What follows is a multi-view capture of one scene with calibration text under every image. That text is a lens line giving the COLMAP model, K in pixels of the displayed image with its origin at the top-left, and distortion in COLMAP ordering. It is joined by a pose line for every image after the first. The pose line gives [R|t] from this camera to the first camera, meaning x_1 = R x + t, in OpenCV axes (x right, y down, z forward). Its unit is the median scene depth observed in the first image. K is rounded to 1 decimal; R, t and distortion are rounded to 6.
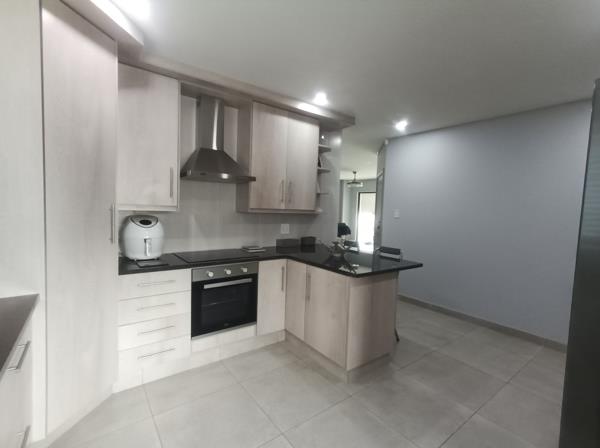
lens RADIAL K [[283.9, 0, 300.0], [0, 283.9, 224.0], [0, 0, 1]] dist [0.012417, -0.000325]
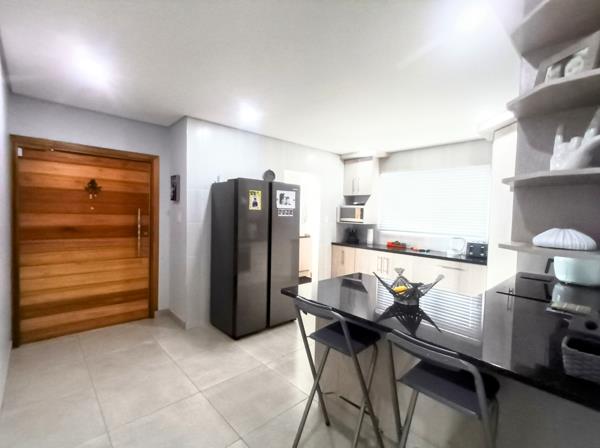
lens RADIAL K [[283.9, 0, 300.0], [0, 283.9, 224.0], [0, 0, 1]] dist [0.012417, -0.000325]
pose [[-0.993499, -0.058000, -0.097960, 0.453208], [-0.067490, 0.993040, 0.096519, -0.100997], [0.091680, 0.102503, -0.990499, 1.690924]]
